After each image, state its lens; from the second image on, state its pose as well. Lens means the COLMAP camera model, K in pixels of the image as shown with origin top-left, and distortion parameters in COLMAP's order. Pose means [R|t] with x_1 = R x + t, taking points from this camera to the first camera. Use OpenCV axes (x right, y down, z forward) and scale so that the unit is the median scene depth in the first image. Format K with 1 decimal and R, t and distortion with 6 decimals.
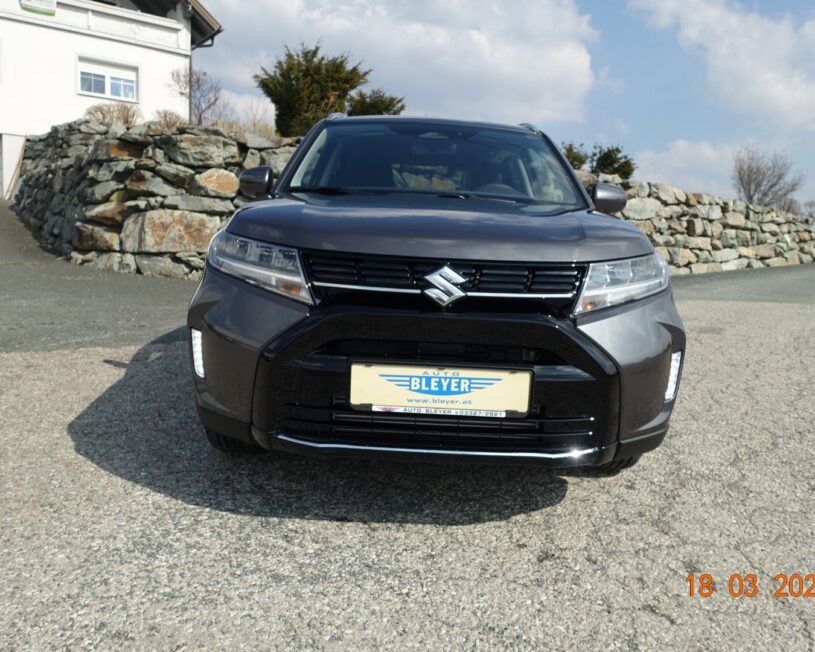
lens RADIAL K [[671.9, 0, 407.5], [0, 671.9, 326.0], [0, 0, 1]] dist [0.007504, 0.006584]
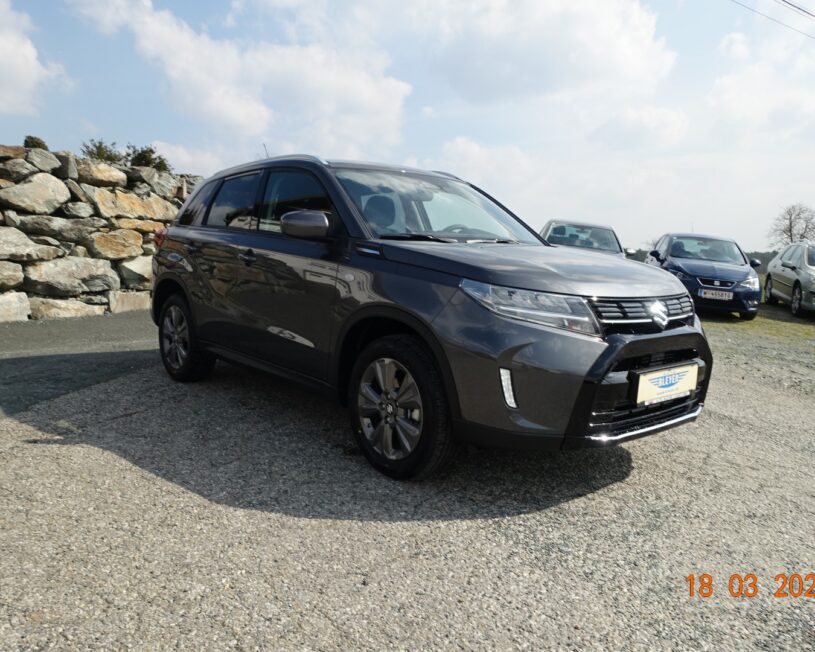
lens RADIAL K [[671.9, 0, 407.5], [0, 671.9, 326.0], [0, 0, 1]] dist [0.007504, 0.006584]
pose [[0.738978, -0.092392, 0.667364, -1.223706], [0.093510, 0.995030, 0.034210, -0.124661], [-0.667208, 0.037125, 0.743946, 0.228315]]
